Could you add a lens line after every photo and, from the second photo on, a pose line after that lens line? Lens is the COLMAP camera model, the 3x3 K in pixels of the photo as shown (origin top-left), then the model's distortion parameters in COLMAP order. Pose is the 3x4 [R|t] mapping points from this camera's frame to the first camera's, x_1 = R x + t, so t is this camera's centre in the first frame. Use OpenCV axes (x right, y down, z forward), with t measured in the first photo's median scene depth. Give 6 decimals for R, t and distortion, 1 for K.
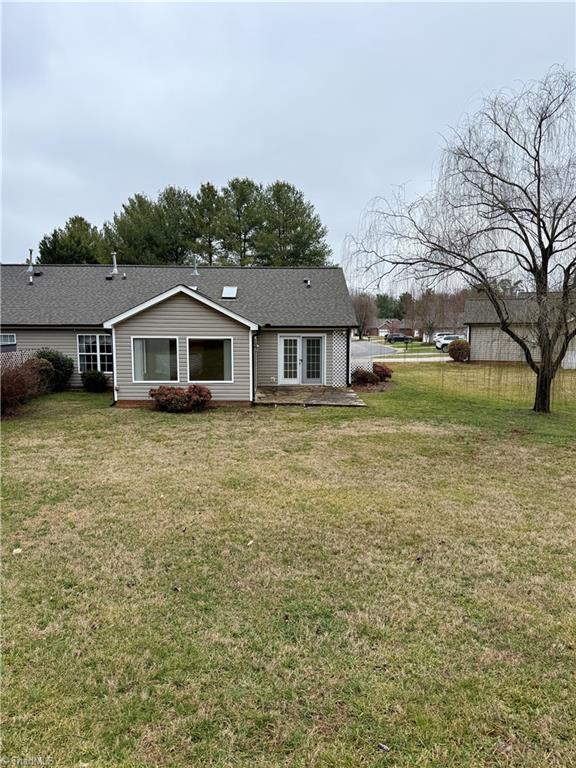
lens RADIAL K [[541.5, 0, 282.0], [0, 541.5, 384.6], [0, 0, 1]] dist [0.049870, -0.060888]
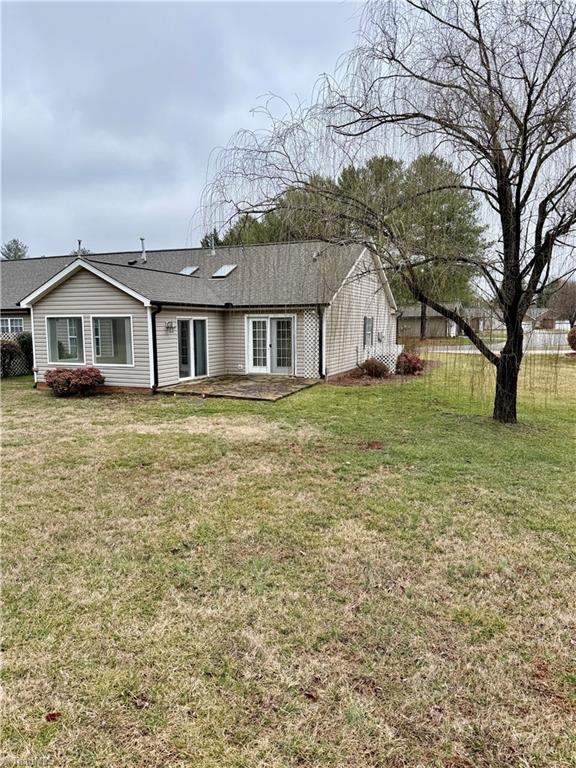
lens RADIAL K [[541.5, 0, 289.9], [0, 541.5, 385.9], [0, 0, 1]] dist [0.049870, -0.060888]
pose [[0.922751, 0.036599, -0.383656, 0.395992], [-0.033370, 0.999329, 0.015073, 0.004839], [0.383950, -0.001106, 0.923353, 0.223153]]
